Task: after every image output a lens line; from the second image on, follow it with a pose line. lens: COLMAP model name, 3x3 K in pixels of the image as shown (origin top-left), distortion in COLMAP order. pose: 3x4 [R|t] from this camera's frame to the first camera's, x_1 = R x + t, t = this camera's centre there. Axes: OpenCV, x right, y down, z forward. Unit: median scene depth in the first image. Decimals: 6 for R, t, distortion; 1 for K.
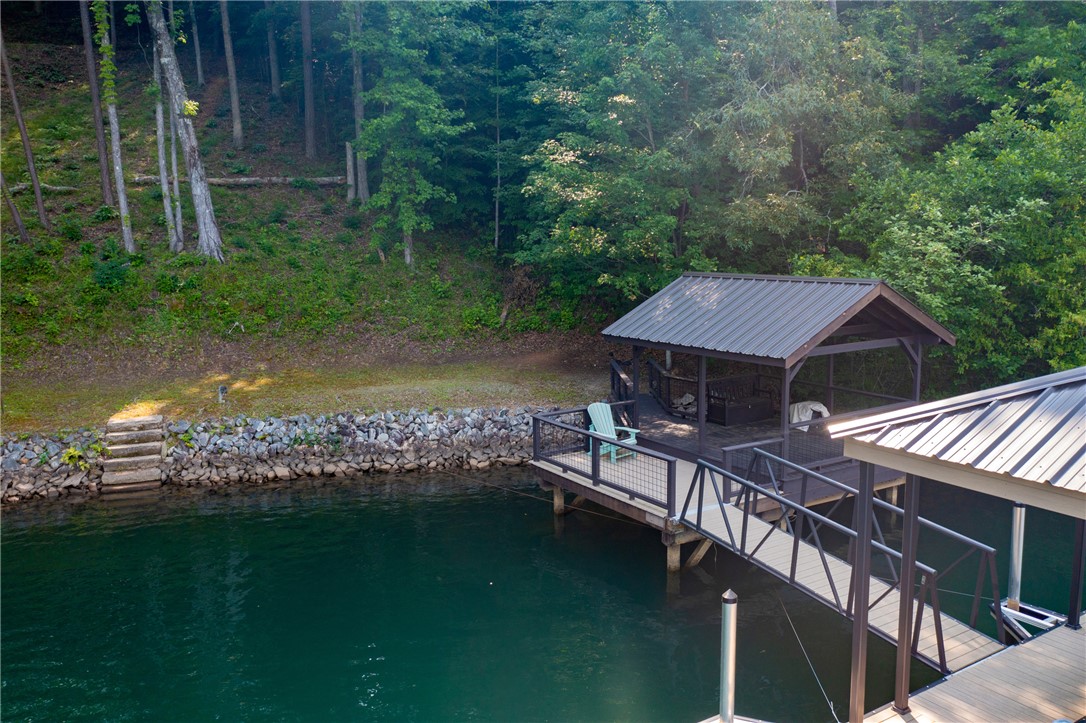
lens RADIAL K [[864.4, 0, 546.2], [0, 864.4, 364.1], [0, 0, 1]] dist [-0.021804, 0.002089]
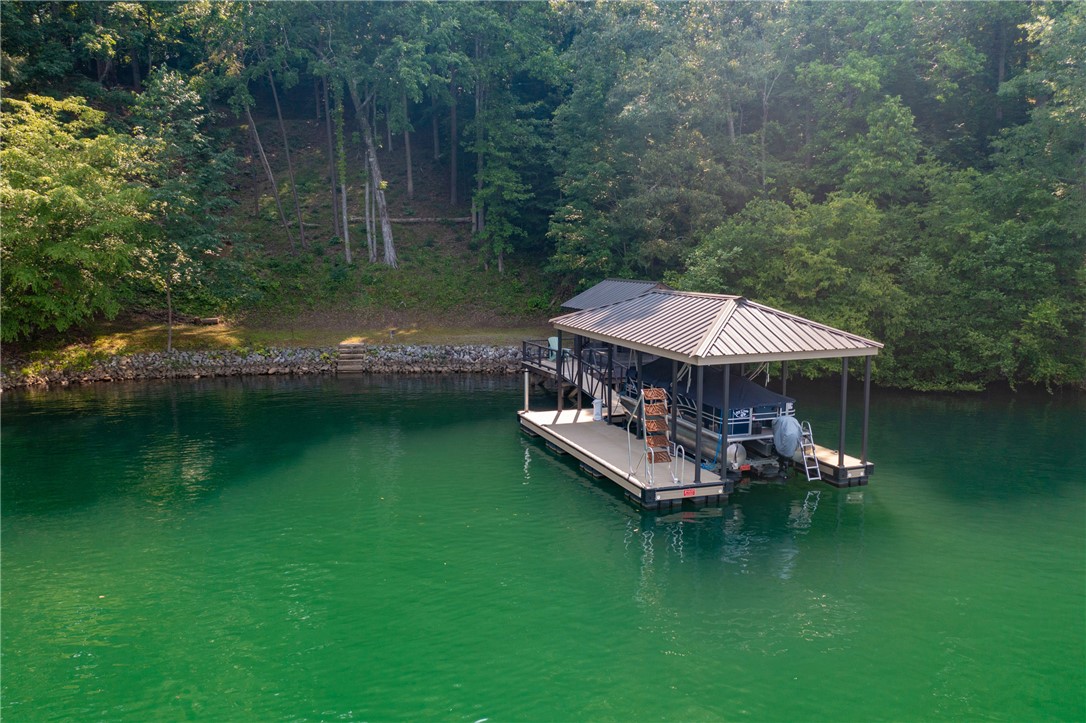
lens RADIAL K [[864.4, 0, 546.5], [0, 864.4, 363.8], [0, 0, 1]] dist [-0.021804, 0.002089]
pose [[0.980493, 0.039509, -0.192544, 0.294175], [-0.041654, 0.999107, -0.007106, 0.082003], [0.192091, 0.014988, 0.981263, -0.726304]]
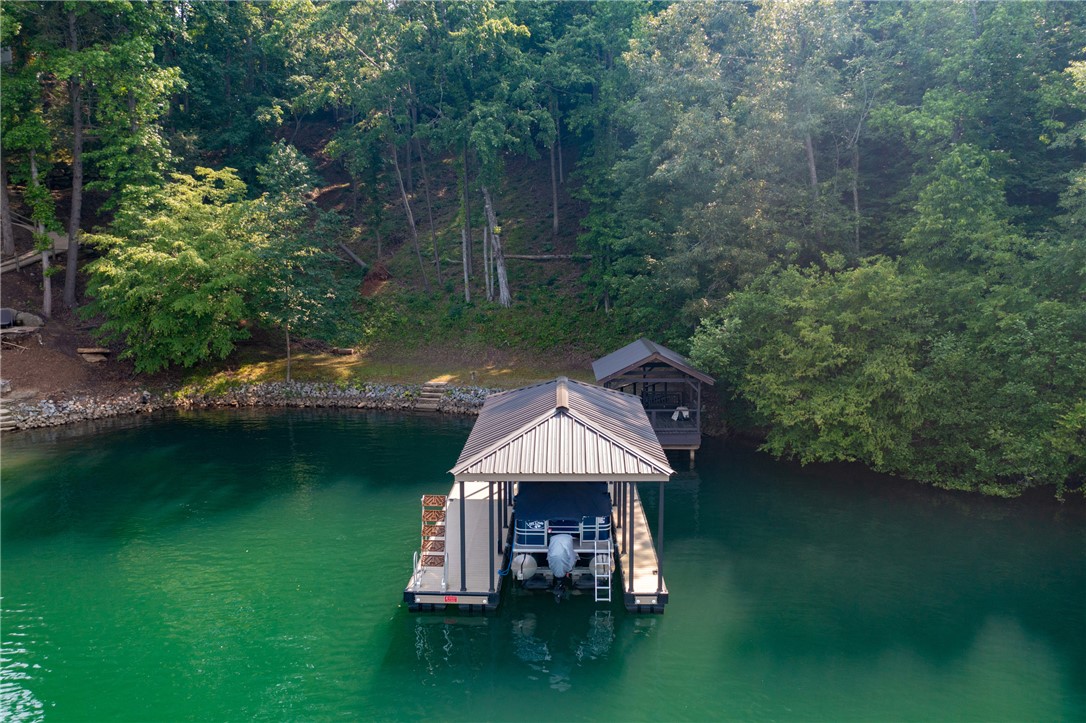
lens RADIAL K [[864.4, 0, 536.4], [0, 864.4, 358.1], [0, 0, 1]] dist [-0.021804, 0.002089]
pose [[0.840707, 0.085819, -0.534646, 0.726492], [-0.088478, 0.995863, 0.020723, -0.053701], [0.534212, 0.029882, 0.844822, -0.597774]]
